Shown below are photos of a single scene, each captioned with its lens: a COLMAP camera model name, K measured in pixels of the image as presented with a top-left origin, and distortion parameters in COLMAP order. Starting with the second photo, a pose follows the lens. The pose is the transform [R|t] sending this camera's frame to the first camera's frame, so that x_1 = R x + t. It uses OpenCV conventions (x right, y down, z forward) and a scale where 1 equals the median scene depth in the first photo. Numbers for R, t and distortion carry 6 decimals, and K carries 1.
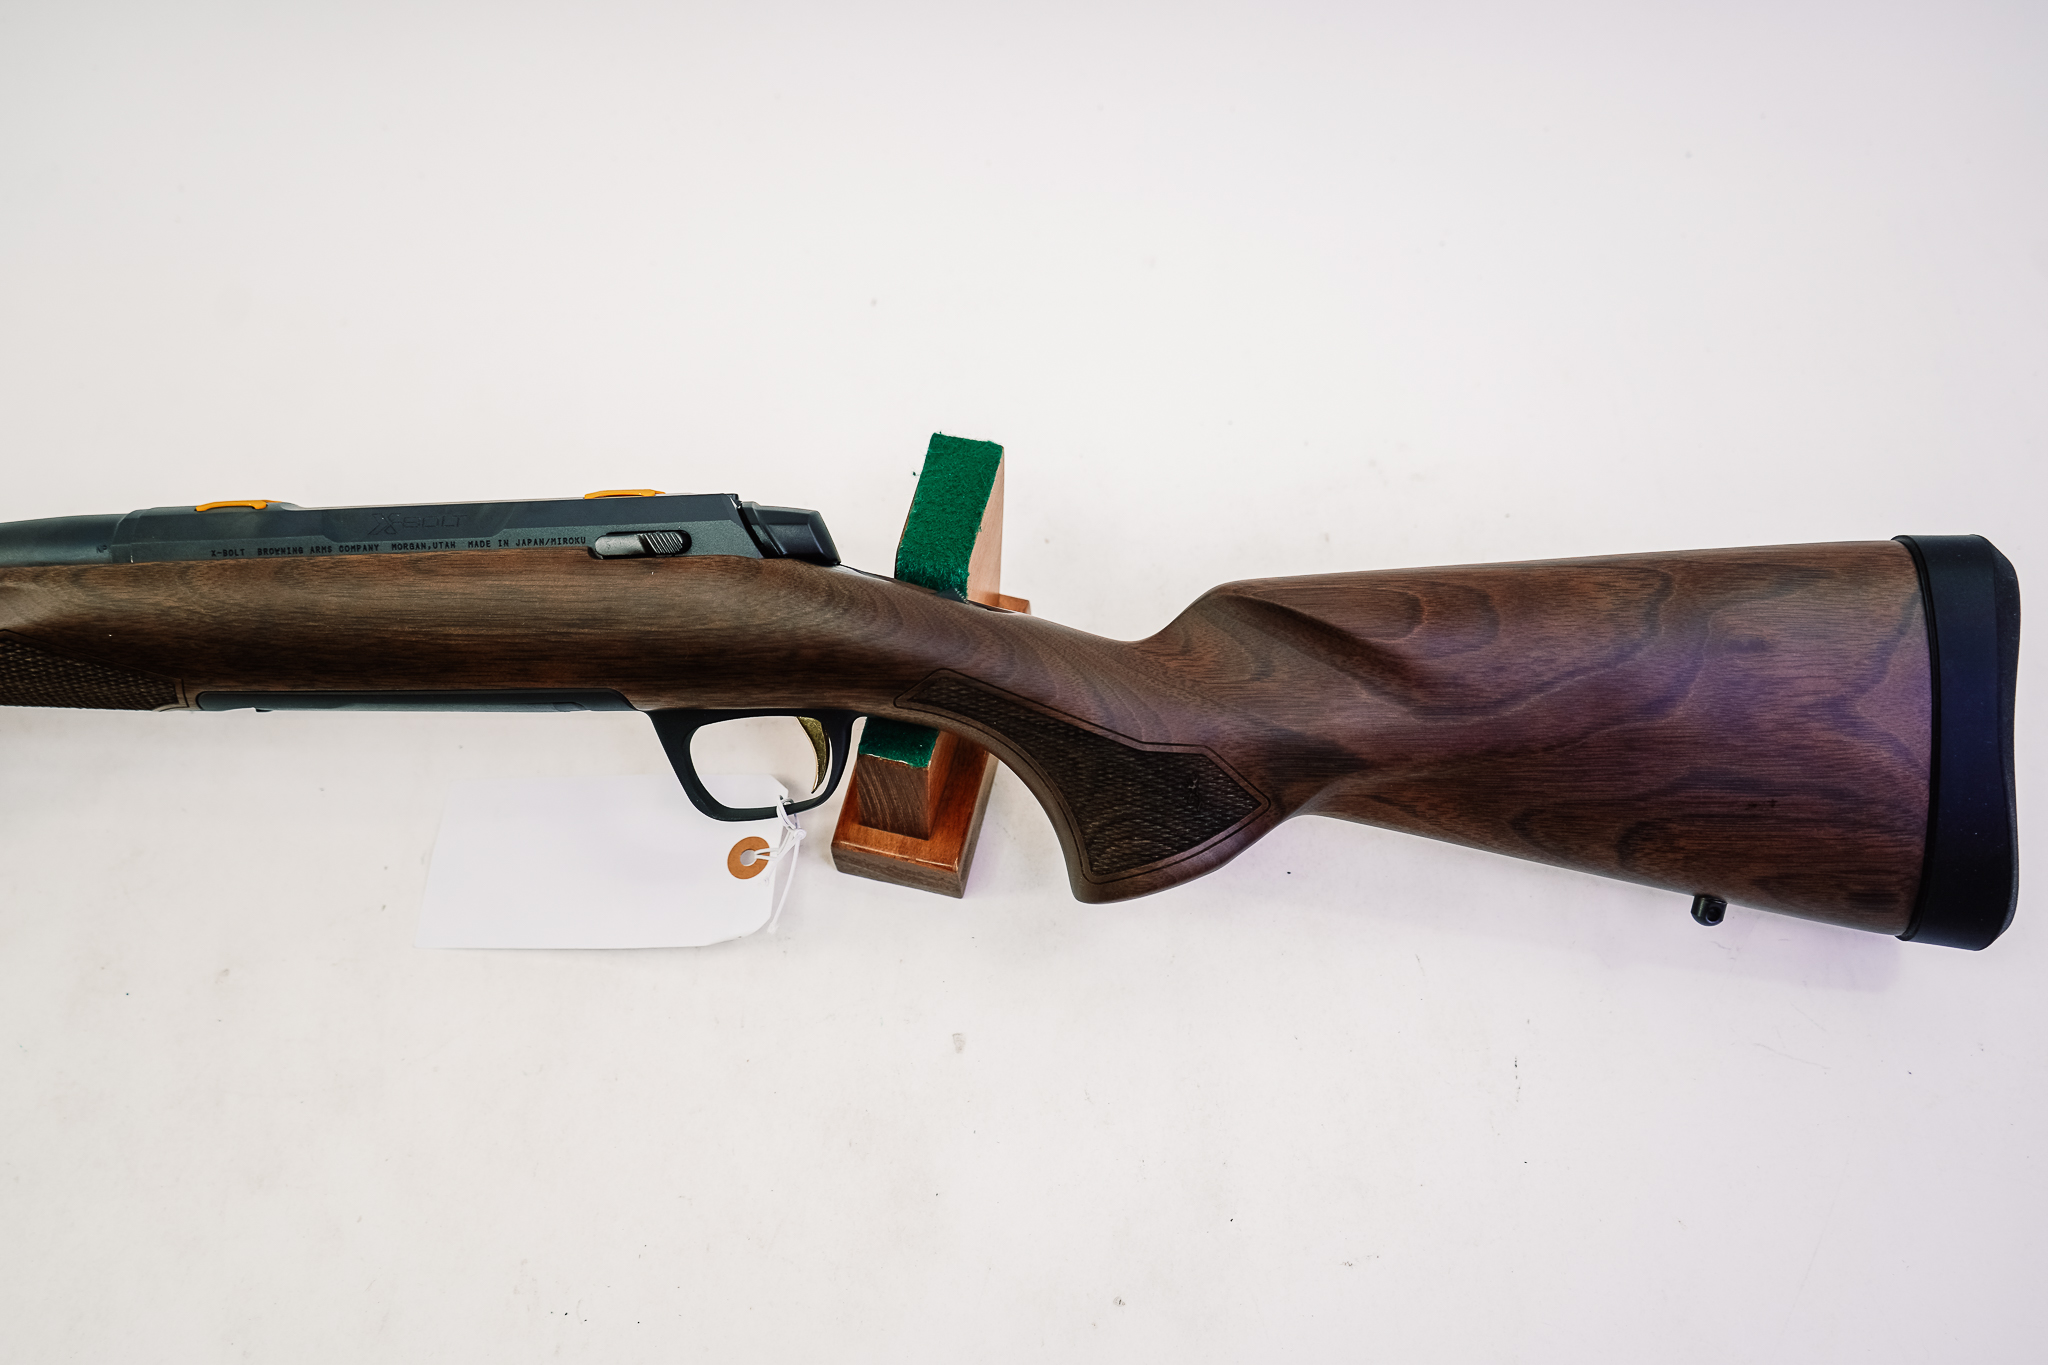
lens RADIAL K [[1700.4, 0, 1037.9], [0, 1700.4, 681.2], [0, 0, 1]] dist [-0.015394, 0.008406]
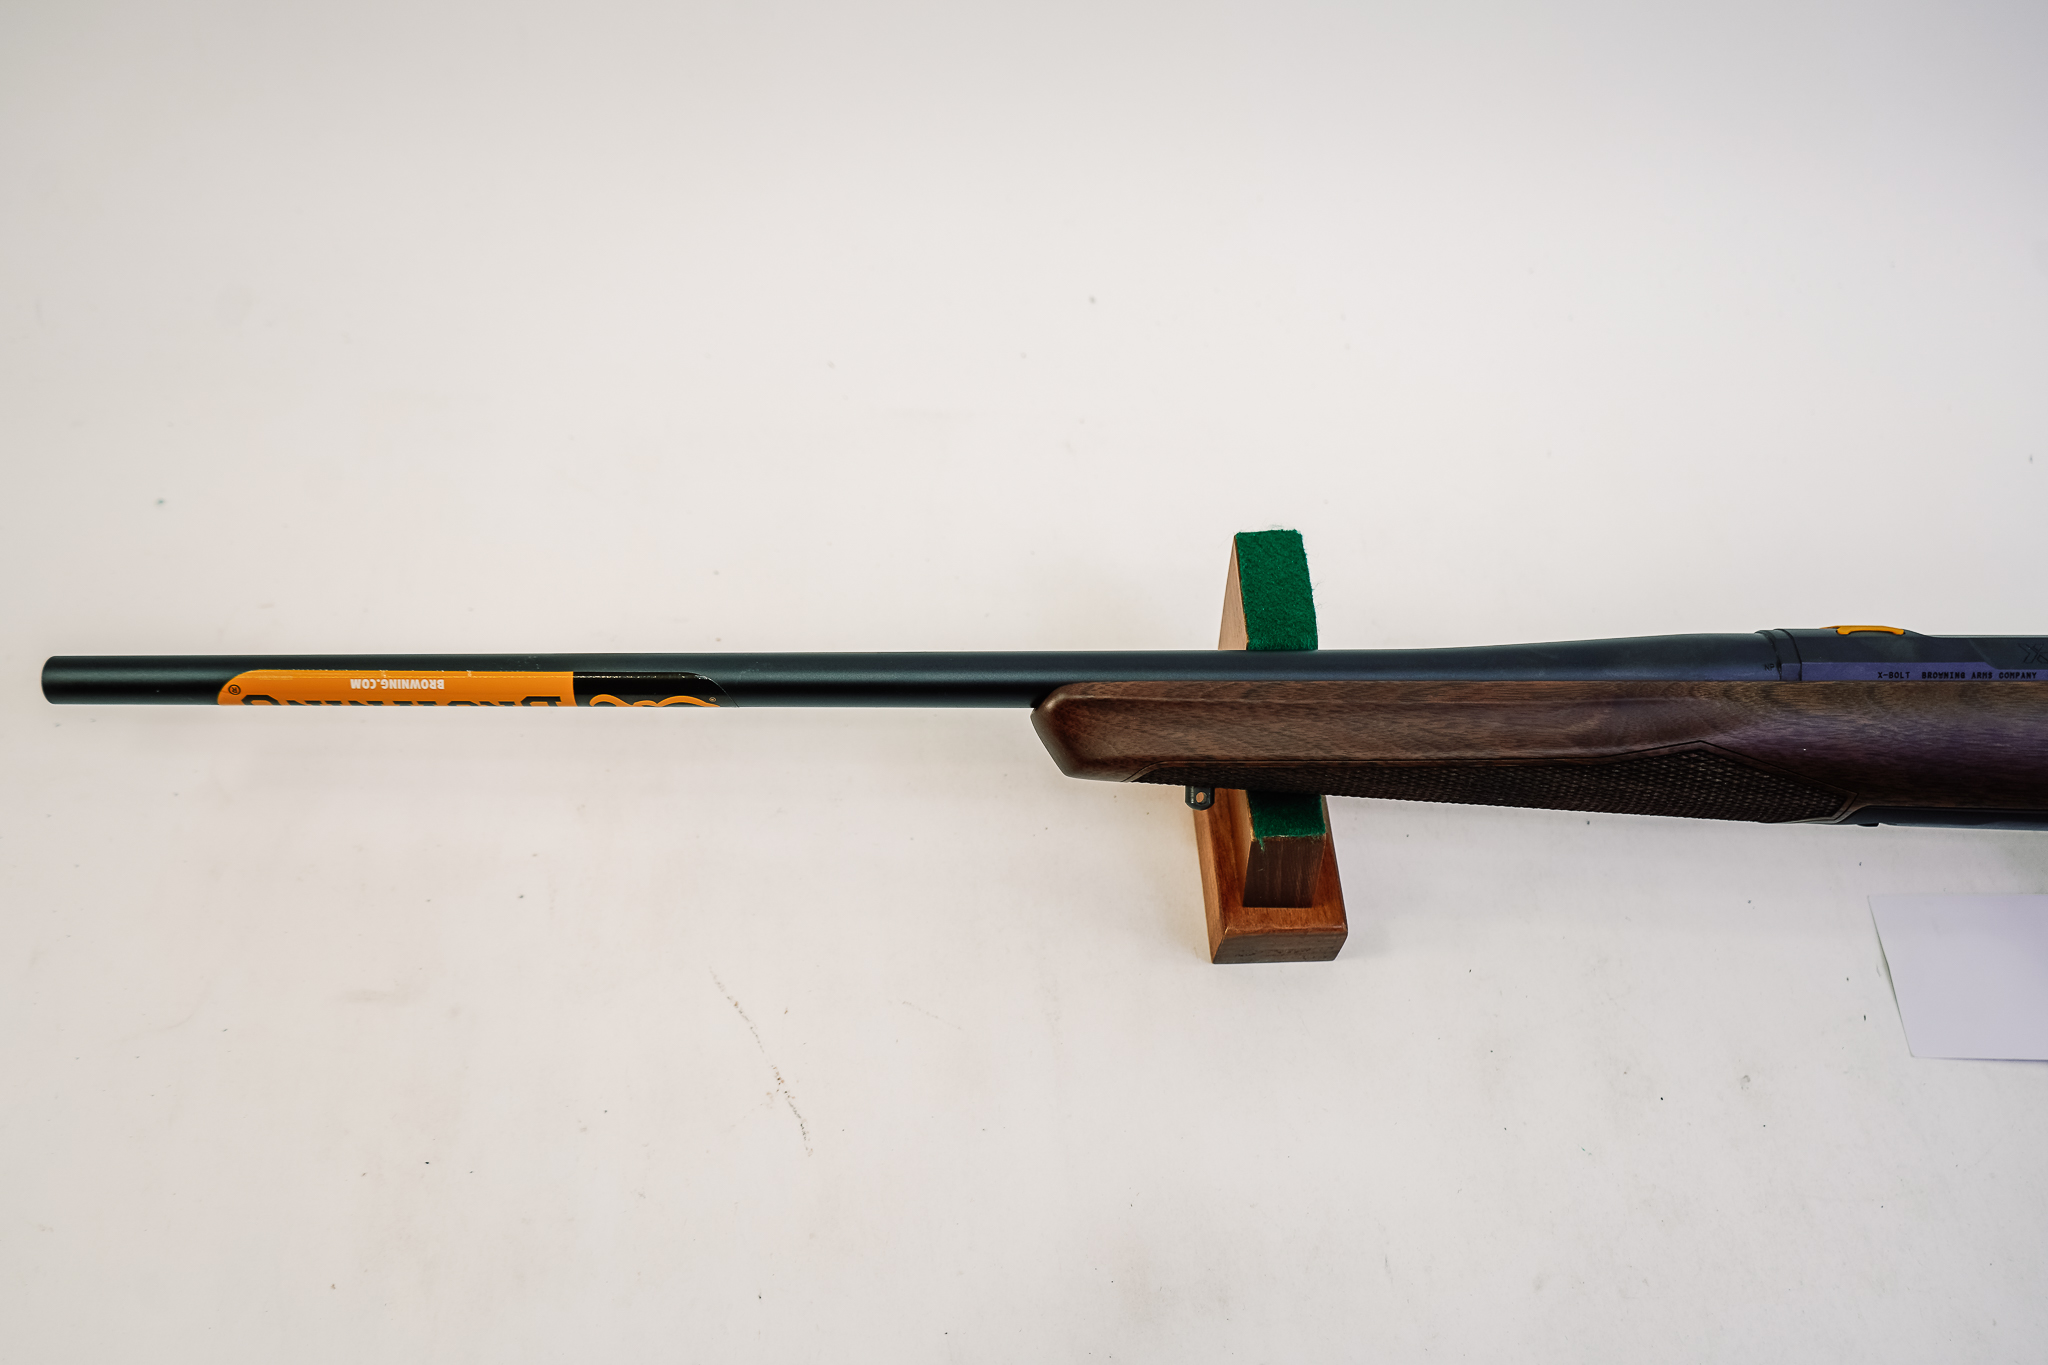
lens RADIAL K [[1700.4, 0, 1006.7], [0, 1700.4, 667.1], [0, 0, 1]] dist [-0.015394, 0.008406]
pose [[0.995588, 0.041324, 0.084237, -1.127857], [-0.034468, 0.996095, -0.081285, 0.024564], [-0.087267, 0.078023, 0.993125, -0.001686]]
